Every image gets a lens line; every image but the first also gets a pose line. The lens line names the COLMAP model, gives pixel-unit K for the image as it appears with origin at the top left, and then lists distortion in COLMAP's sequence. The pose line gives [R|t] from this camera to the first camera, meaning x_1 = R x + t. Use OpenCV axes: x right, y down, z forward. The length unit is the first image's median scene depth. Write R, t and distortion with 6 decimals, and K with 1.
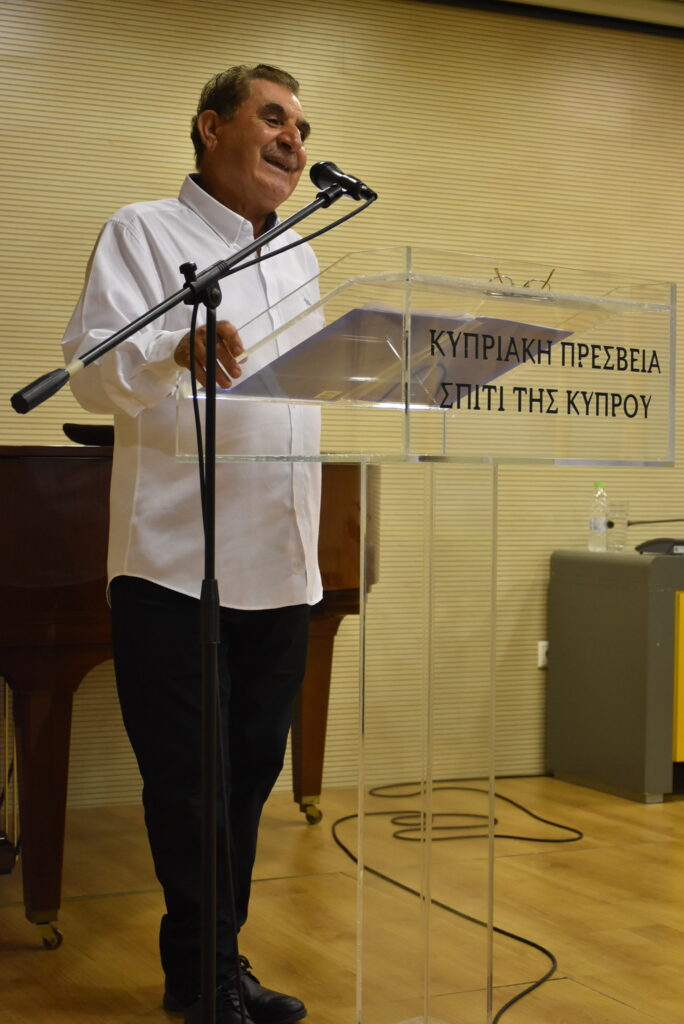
lens RADIAL K [[1814.4, 0, 342.0], [0, 1814.4, 512.0], [0, 0, 1]] dist [-0.003828, 0.055555]
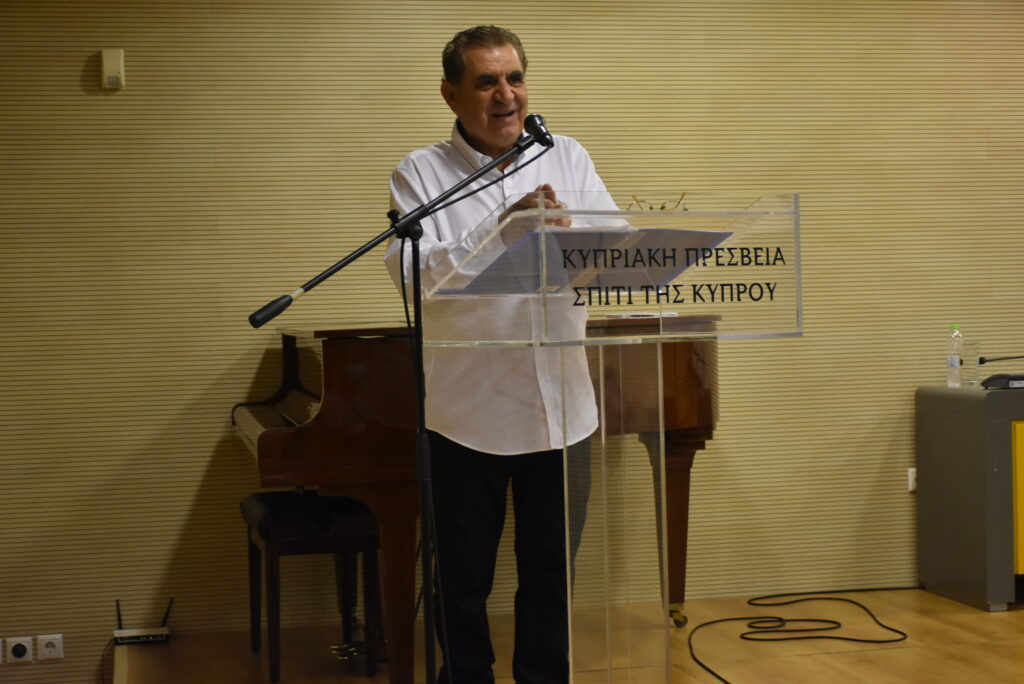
lens RADIAL K [[1814.4, 0, 512.0], [0, 1814.4, 342.0], [0, 0, 1]] dist [-0.003828, 0.055555]
pose [[0.969869, -0.034352, -0.241192, 0.298883], [0.034718, 0.999393, -0.002732, -0.024801], [0.241140, -0.005724, 0.970474, -0.300950]]
